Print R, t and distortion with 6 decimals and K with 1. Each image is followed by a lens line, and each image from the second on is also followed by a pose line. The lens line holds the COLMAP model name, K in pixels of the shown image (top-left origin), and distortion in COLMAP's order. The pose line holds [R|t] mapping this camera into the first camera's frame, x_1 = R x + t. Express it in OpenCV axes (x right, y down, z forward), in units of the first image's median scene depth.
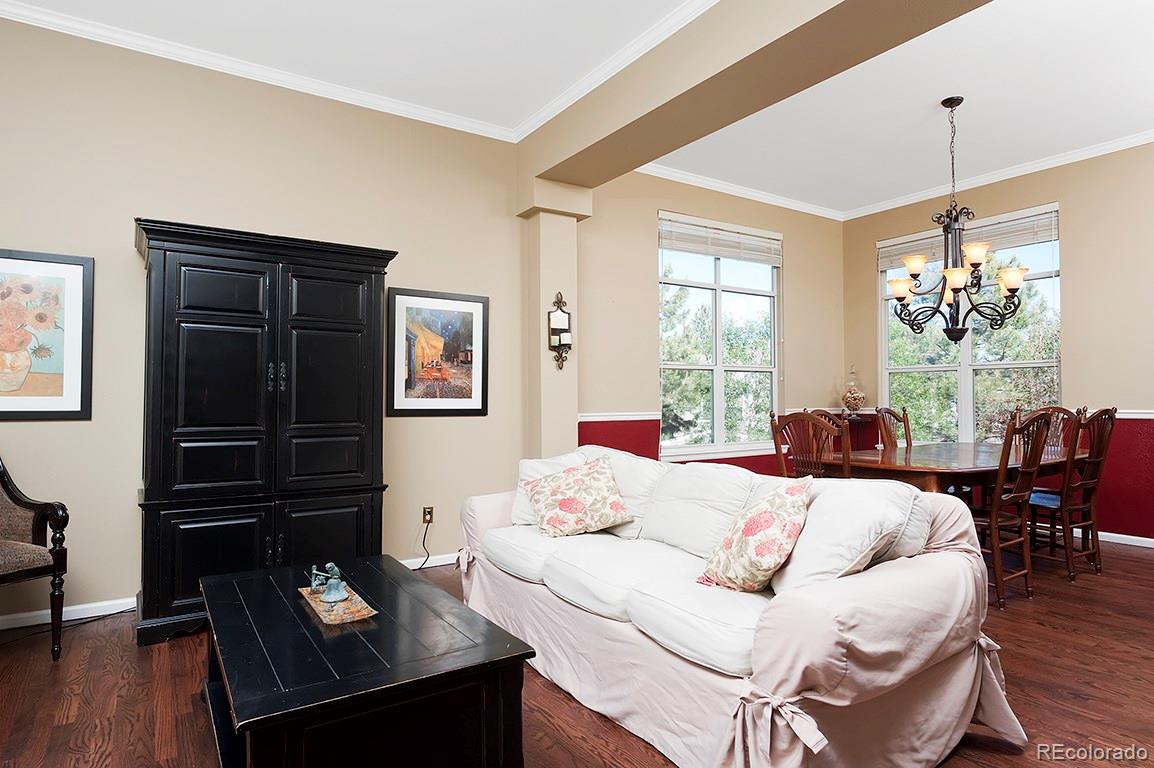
lens RADIAL K [[666.1, 0, 577.0], [0, 666.1, 384.0], [0, 0, 1]] dist [0.001641, 0.000926]
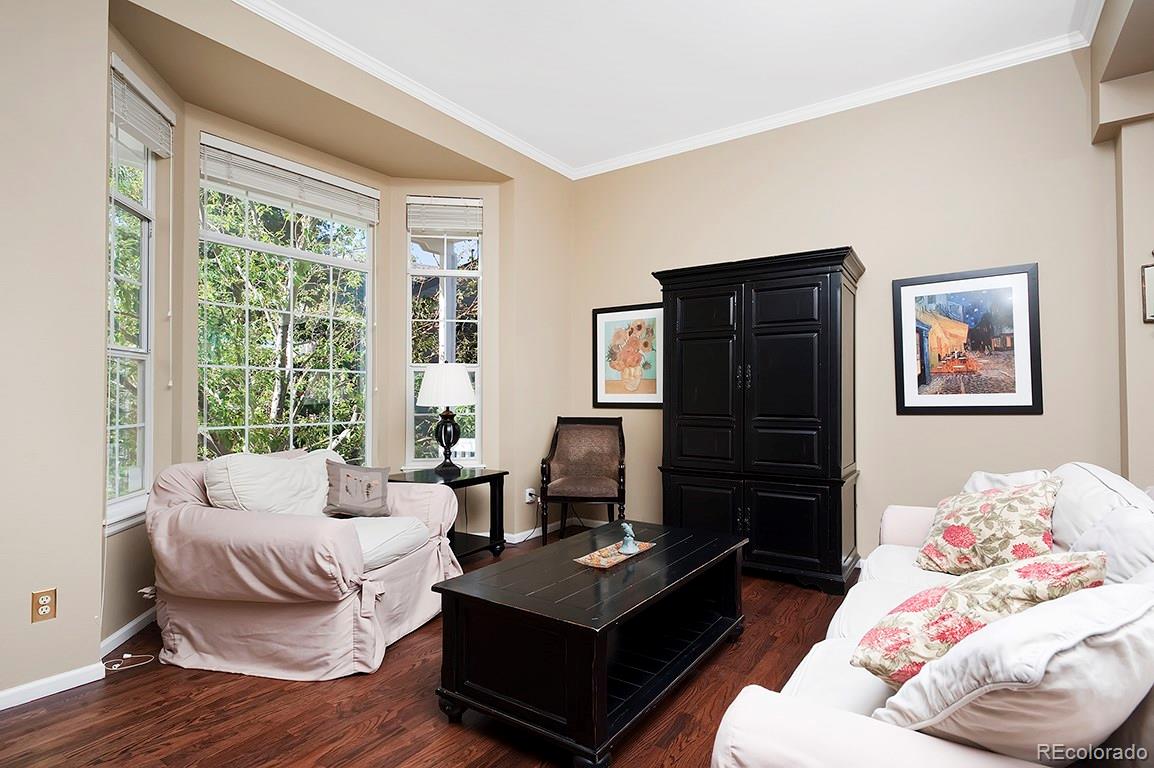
lens RADIAL K [[571.7, 0, 577.0], [0, 571.7, 384.0], [0, 0, 1]] dist [-0.001324, -0.000253]
pose [[0.378792, -0.018605, -0.925295, 0.305895], [0.026277, 0.999611, -0.009342, 0.002831], [0.925109, -0.020775, 0.379133, 0.250638]]
